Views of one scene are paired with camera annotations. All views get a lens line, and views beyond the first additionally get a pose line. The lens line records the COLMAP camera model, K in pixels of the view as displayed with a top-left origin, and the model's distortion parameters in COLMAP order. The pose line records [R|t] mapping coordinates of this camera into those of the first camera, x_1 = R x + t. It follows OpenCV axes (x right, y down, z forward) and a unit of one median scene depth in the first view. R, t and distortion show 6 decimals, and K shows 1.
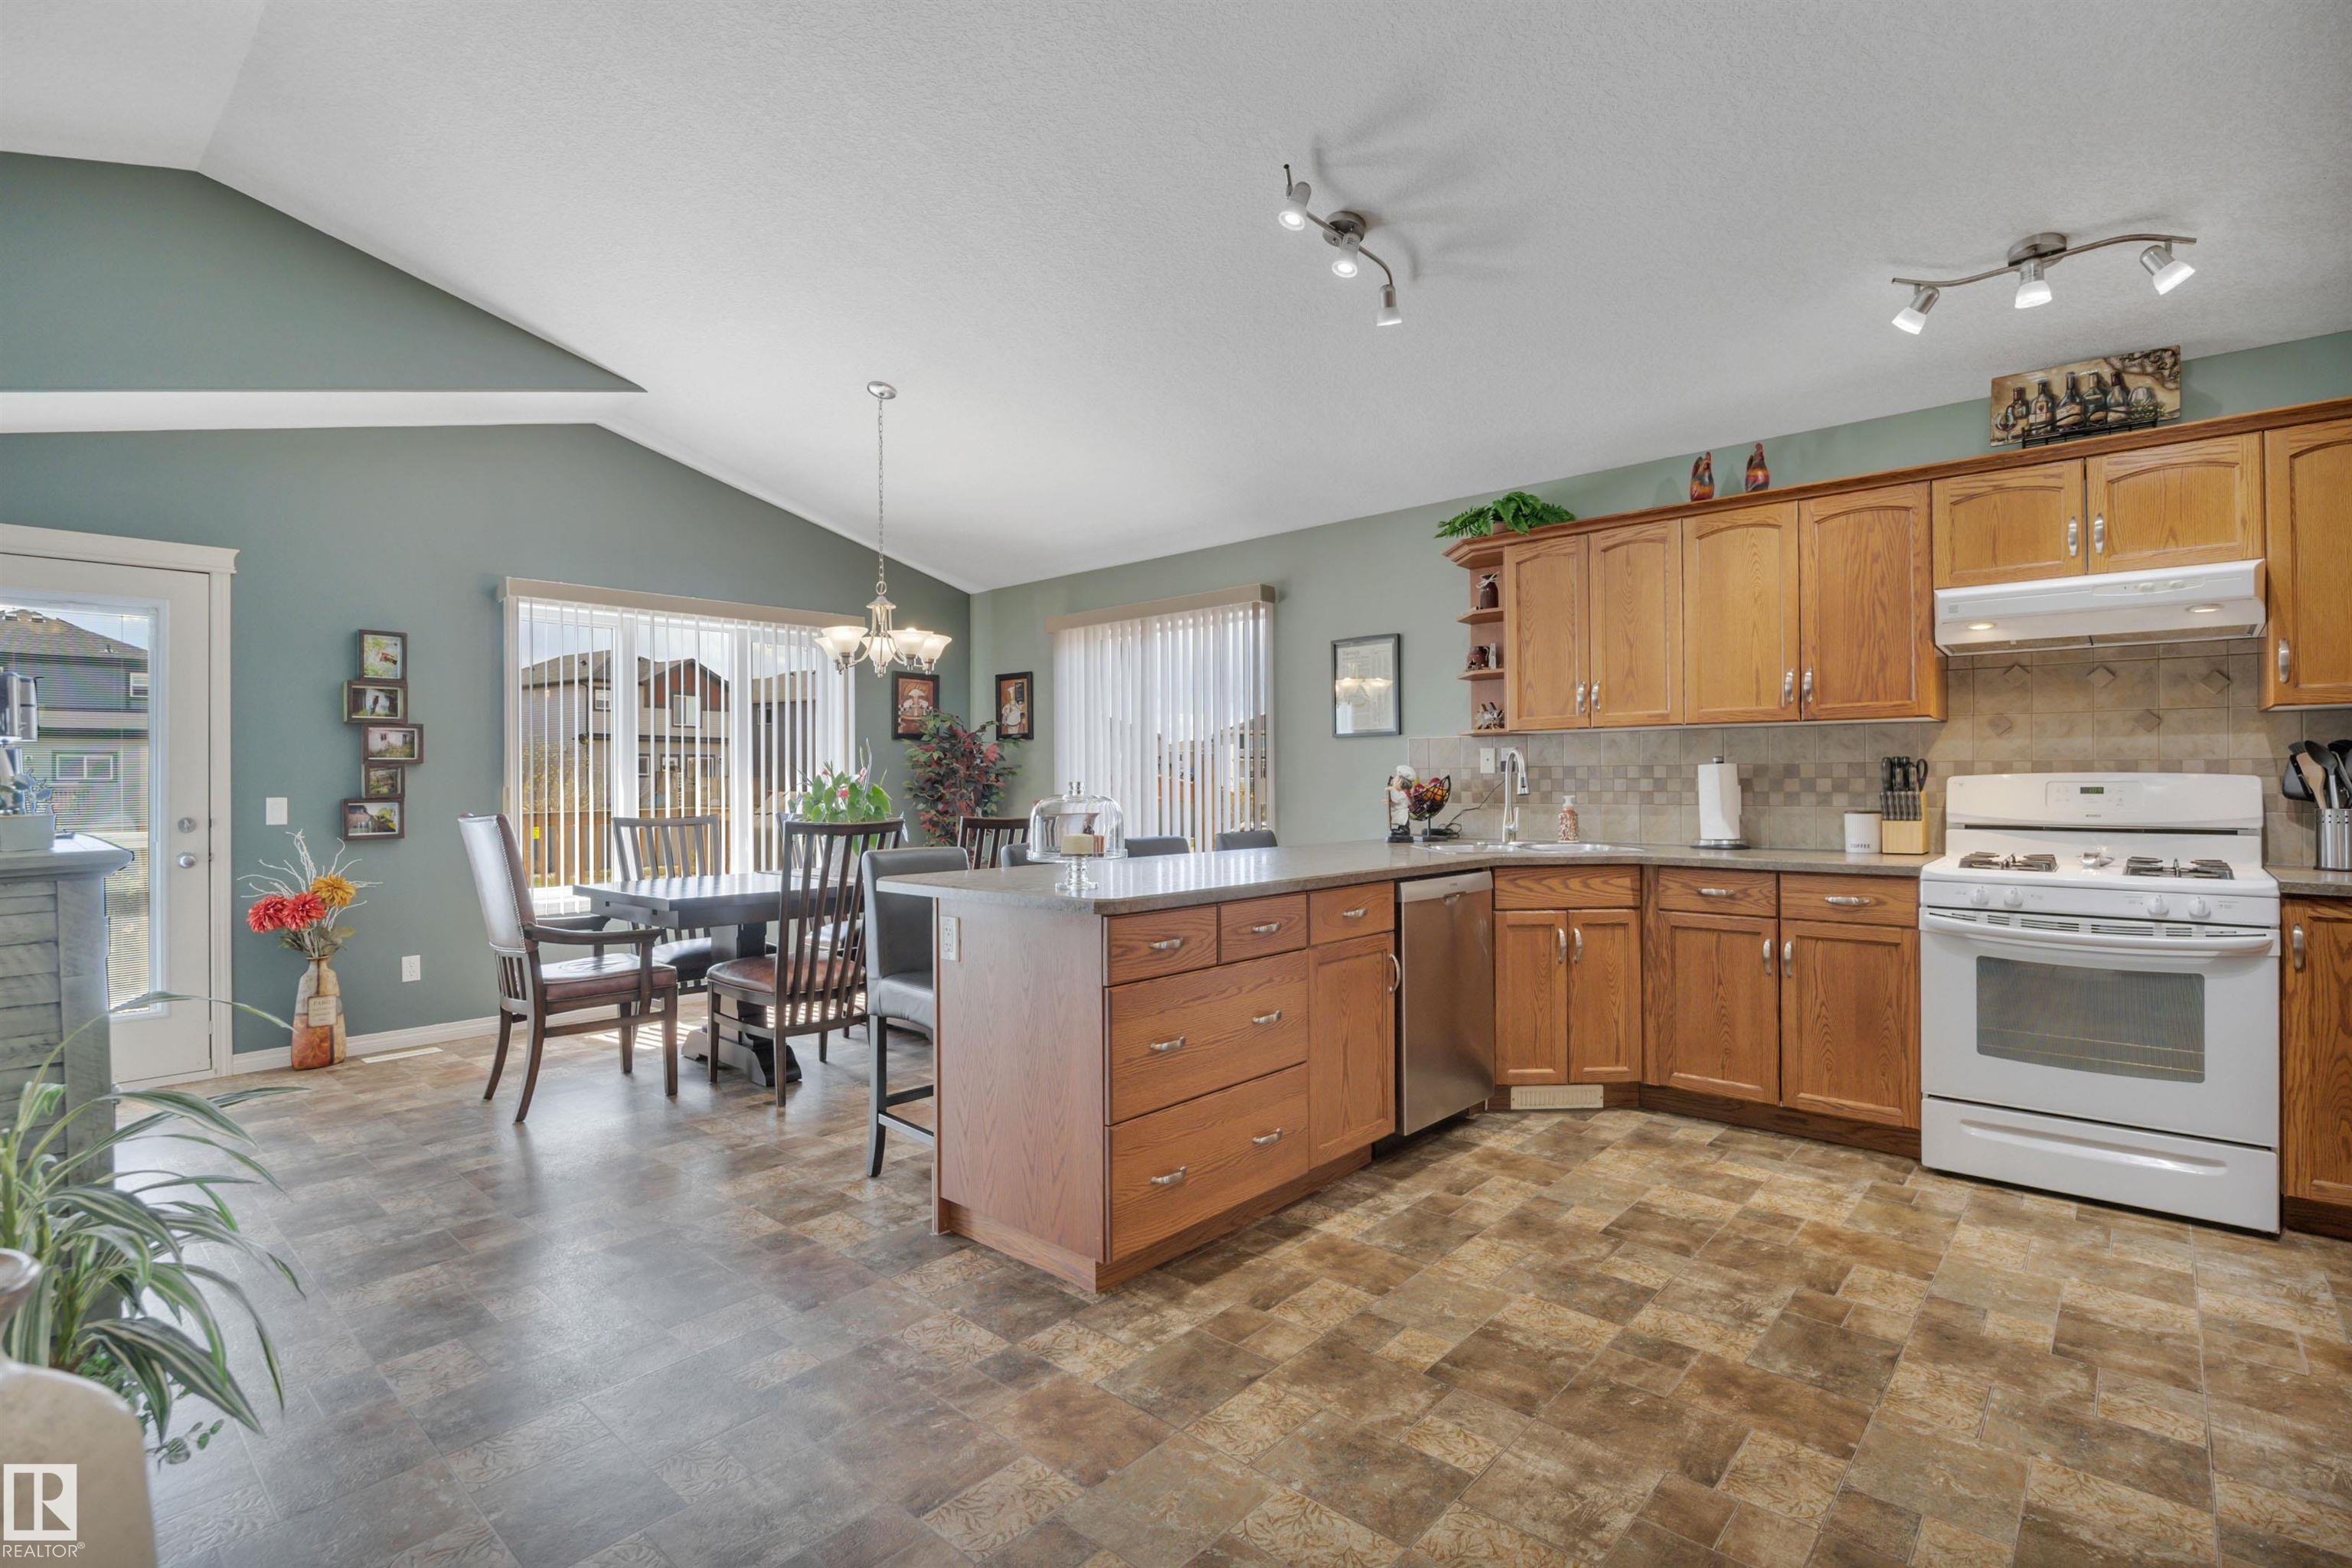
lens RADIAL K [[1116.1, 0, 1165.3], [0, 1116.1, 771.8], [0, 0, 1]] dist [-0.012691, 0.000068]
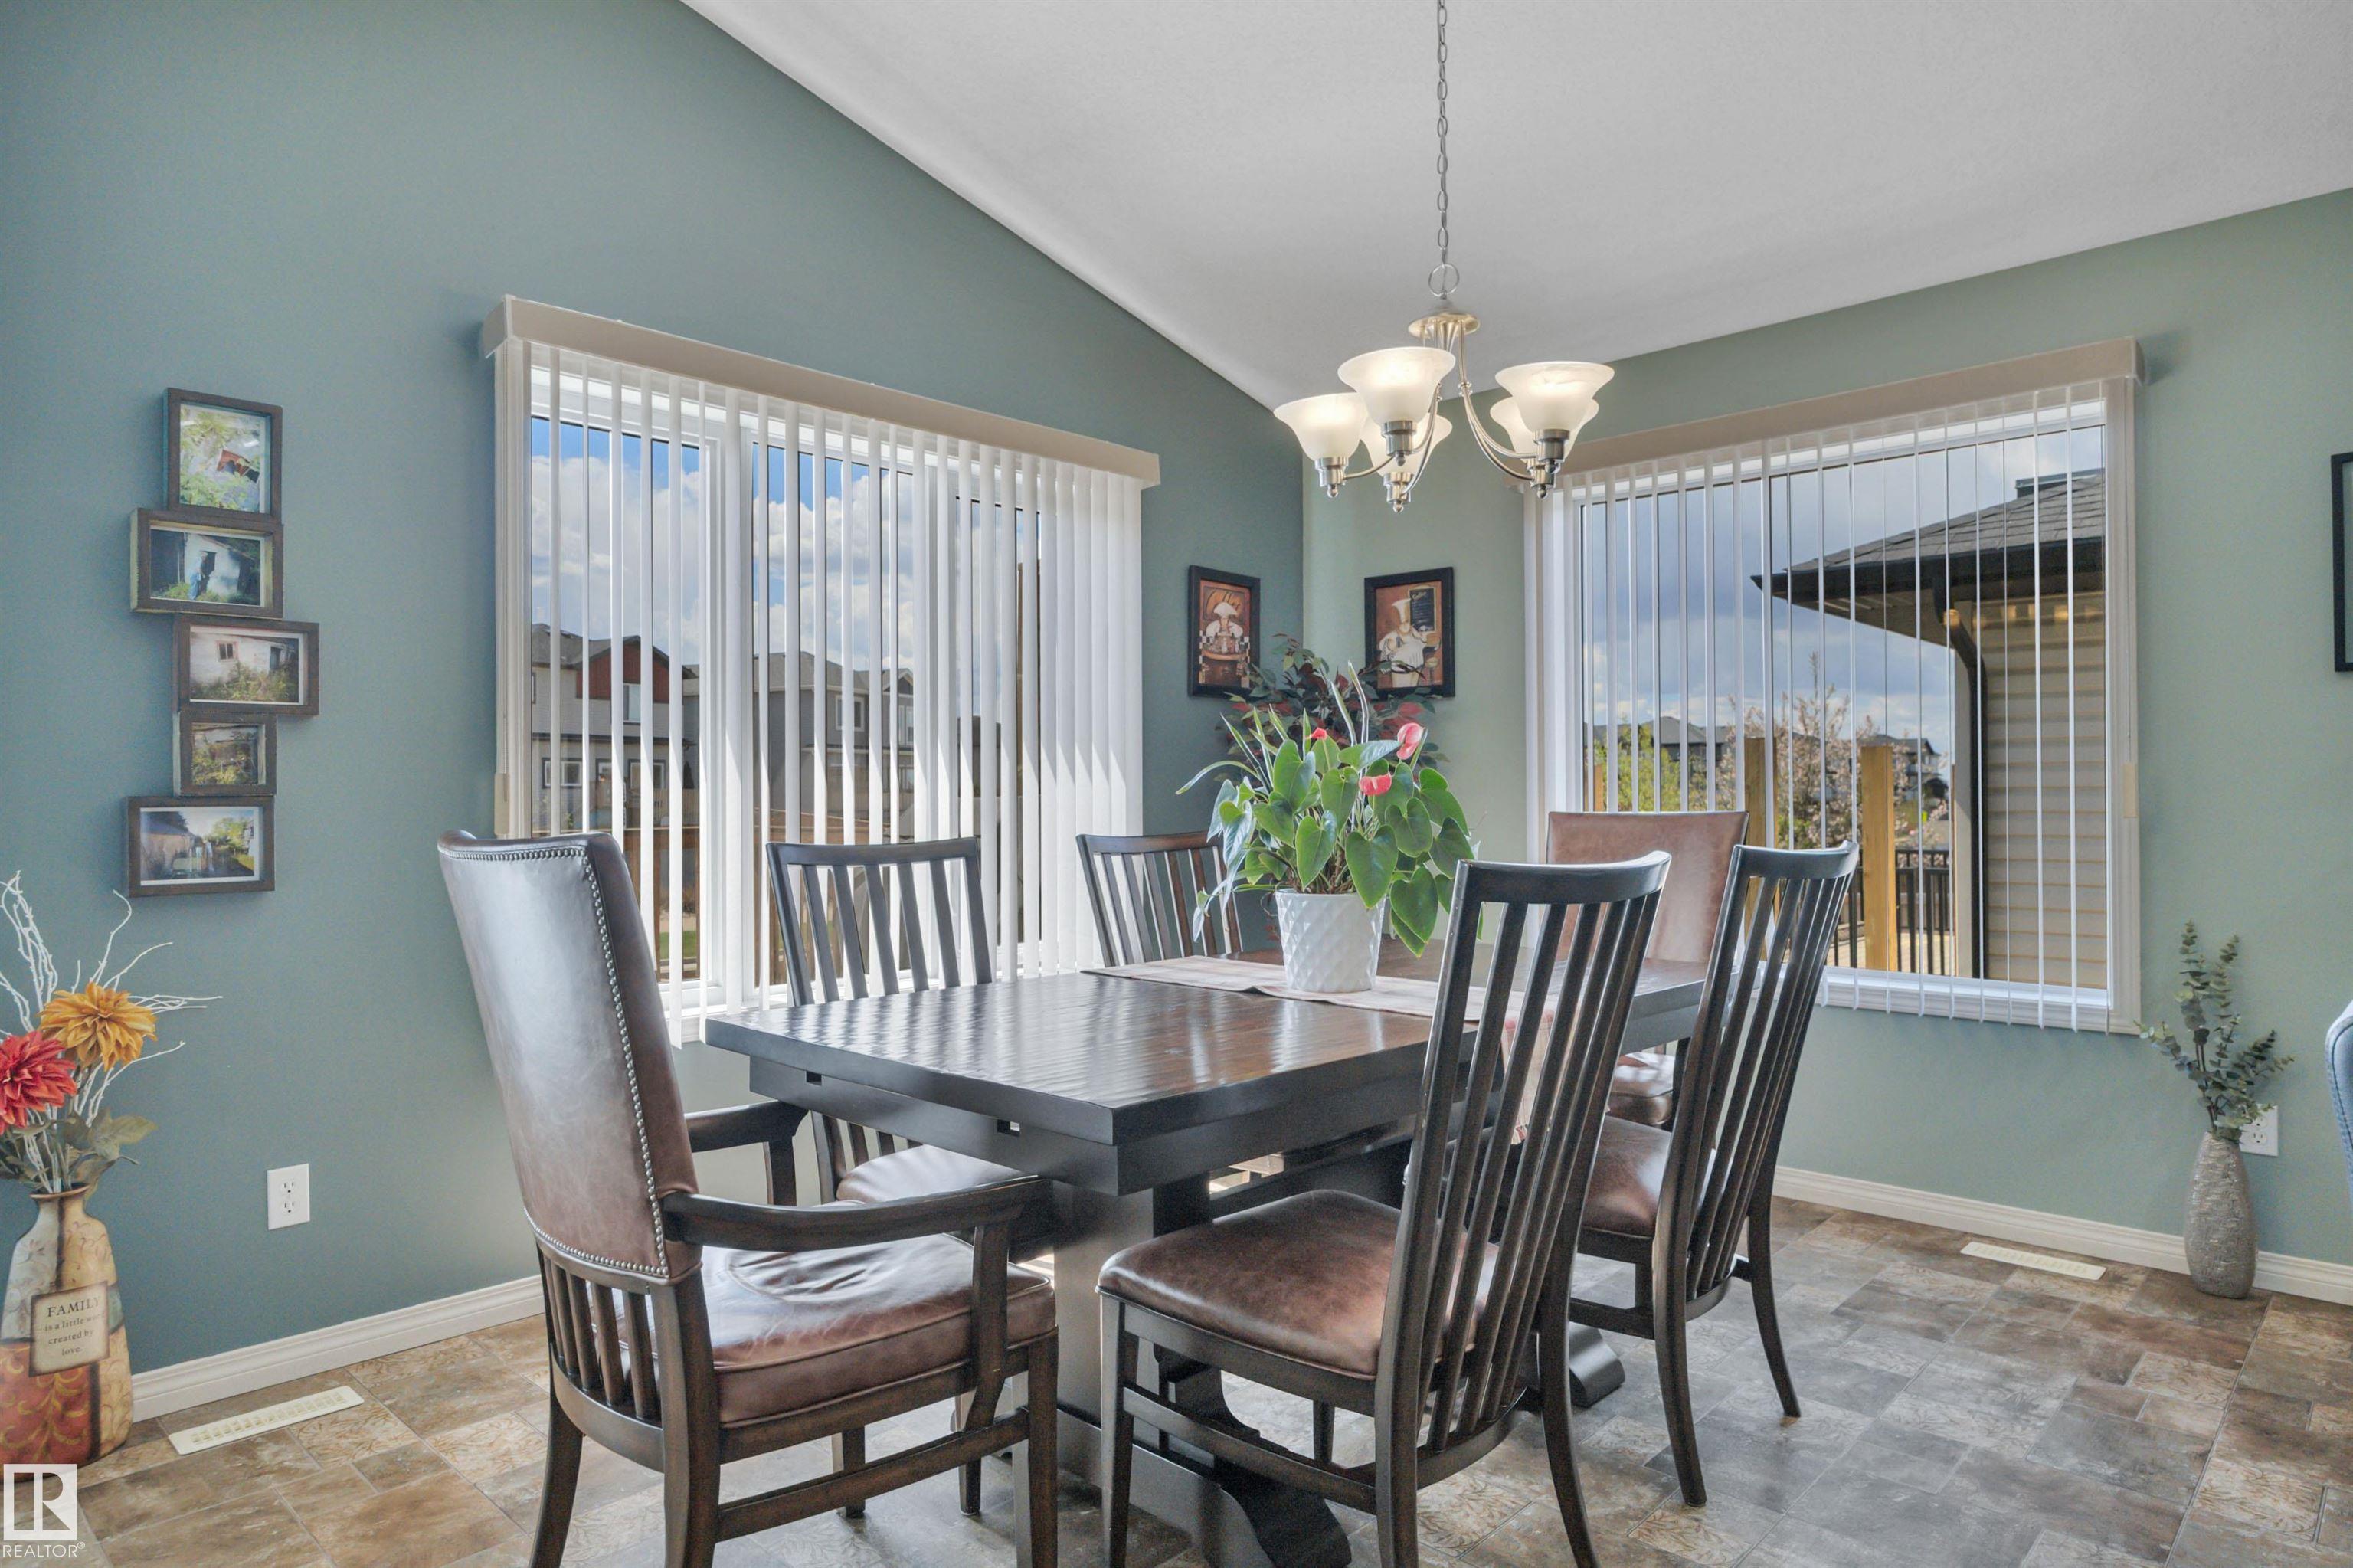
lens RADIAL K [[1384.0, 0, 1171.0], [0, 1384.0, 786.6], [0, 0, 1]] dist [-0.006990, -0.003233]
pose [[0.999756, 0.005268, -0.021434, -0.445409], [-0.005196, 0.999981, 0.003401, 0.022288], [0.021451, -0.003289, 0.999764, 0.644653]]
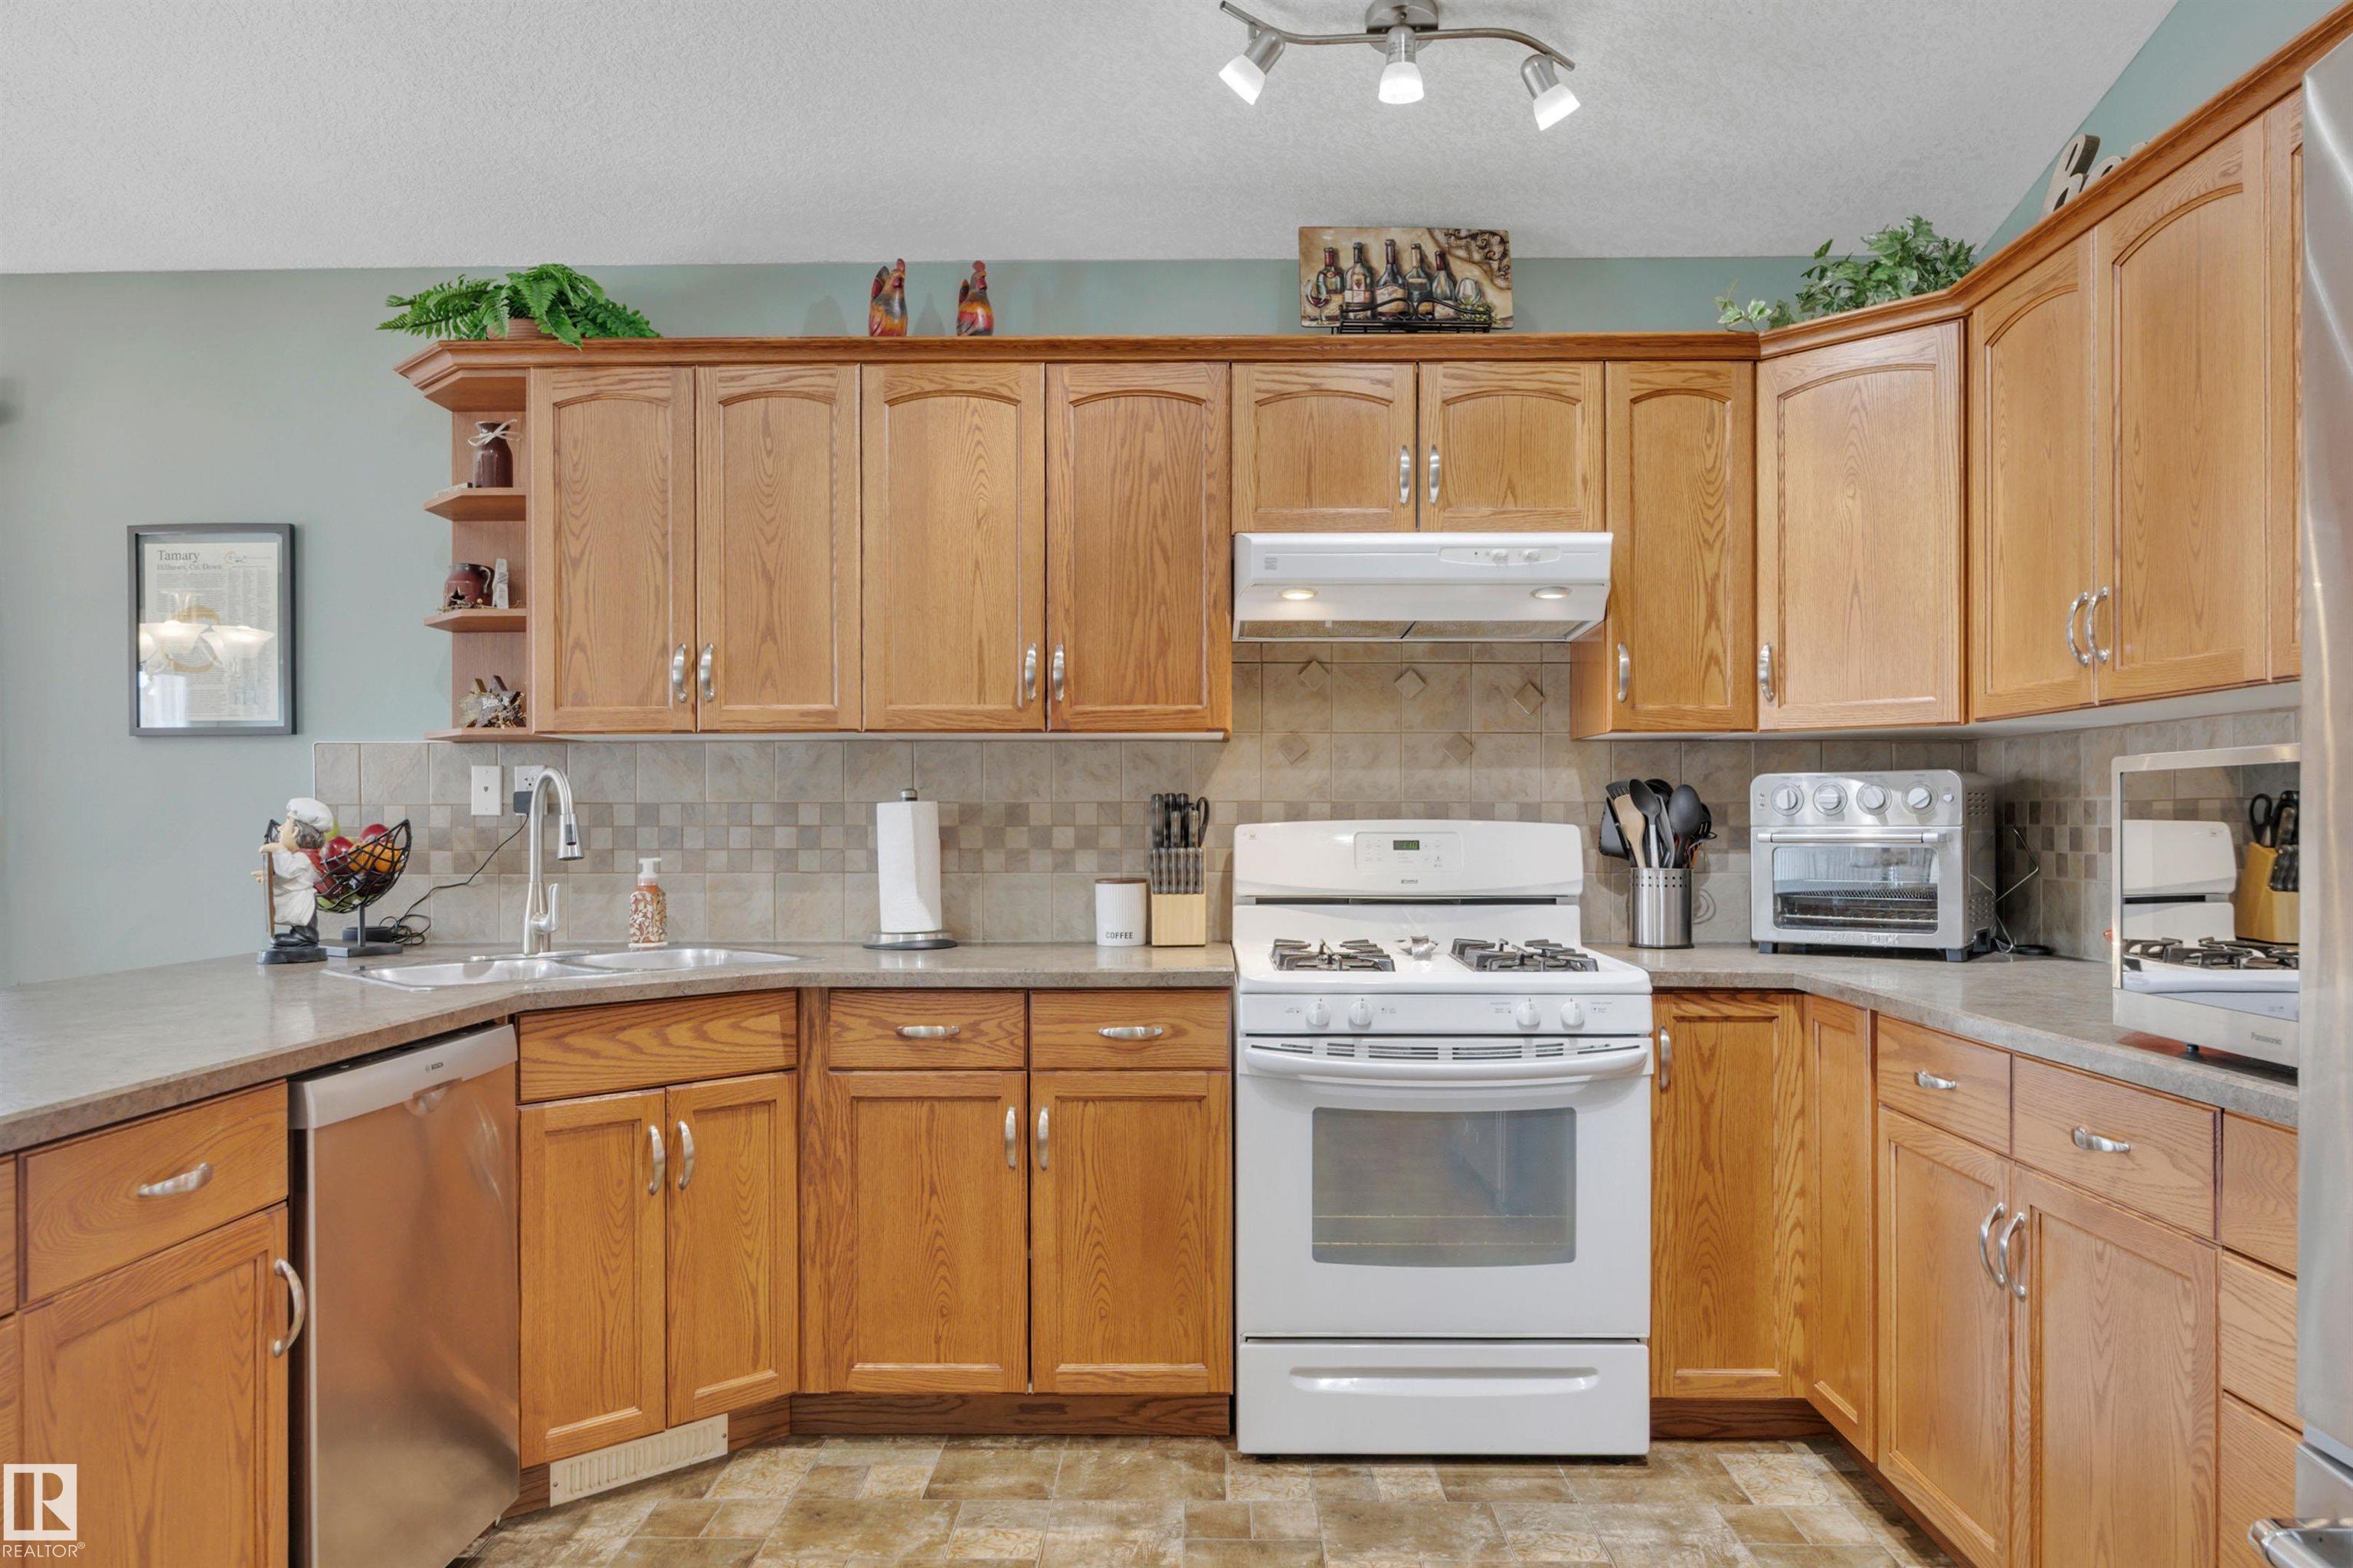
lens RADIAL K [[1637.9, 0, 1198.6], [0, 1637.9, 815.2], [0, 0, 1]] dist [-0.005647, -0.000122]
pose [[0.752435, 0.003256, 0.658658, 0.052209], [-0.006804, 0.999973, 0.002830, -0.003745], [-0.658631, -0.006611, 0.752437, 0.280959]]
